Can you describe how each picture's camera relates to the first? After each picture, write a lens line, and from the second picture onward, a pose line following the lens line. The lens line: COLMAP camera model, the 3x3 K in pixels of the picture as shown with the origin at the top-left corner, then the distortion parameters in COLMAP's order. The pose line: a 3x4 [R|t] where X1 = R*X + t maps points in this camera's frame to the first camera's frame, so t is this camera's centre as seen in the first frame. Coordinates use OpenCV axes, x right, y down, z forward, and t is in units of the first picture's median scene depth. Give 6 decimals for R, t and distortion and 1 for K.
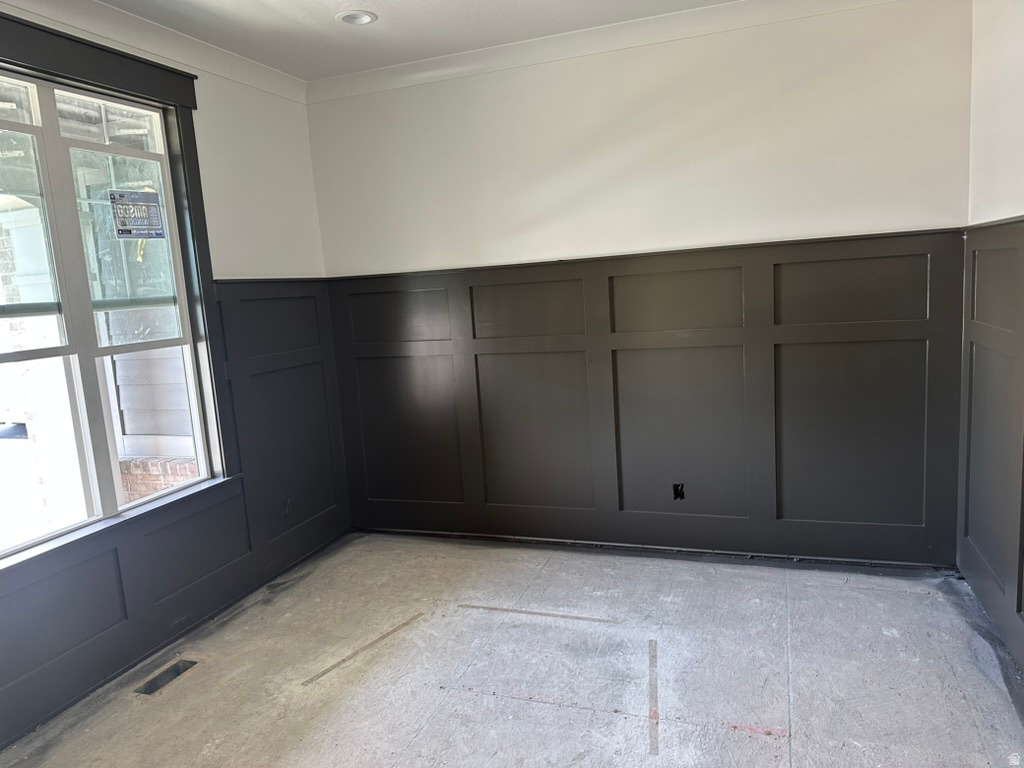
lens RADIAL K [[727.6, 0, 512.2], [0, 727.6, 383.6], [0, 0, 1]] dist [0.038780, -0.061140]
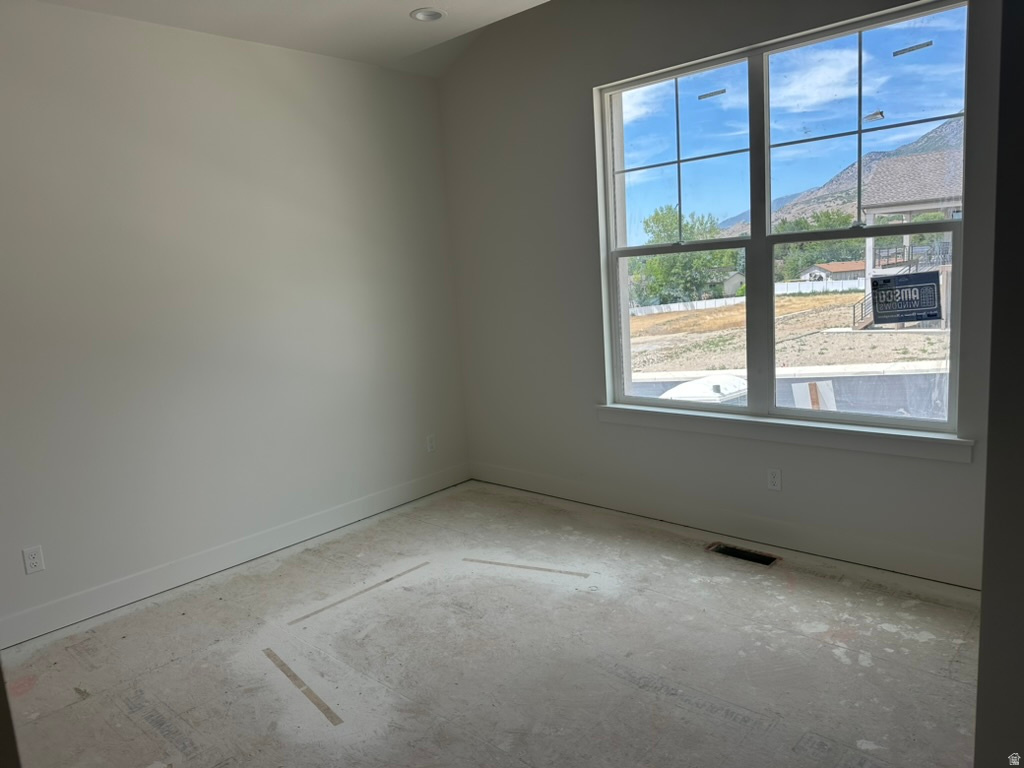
lens RADIAL K [[727.6, 0, 513.9], [0, 727.6, 384.4], [0, 0, 1]] dist [0.038780, -0.061140]
pose [[-0.377762, 0.227728, -0.897460, 0.594912], [-0.010928, 0.968118, 0.250257, -0.354294], [0.925838, 0.104346, -0.363230, 0.870197]]
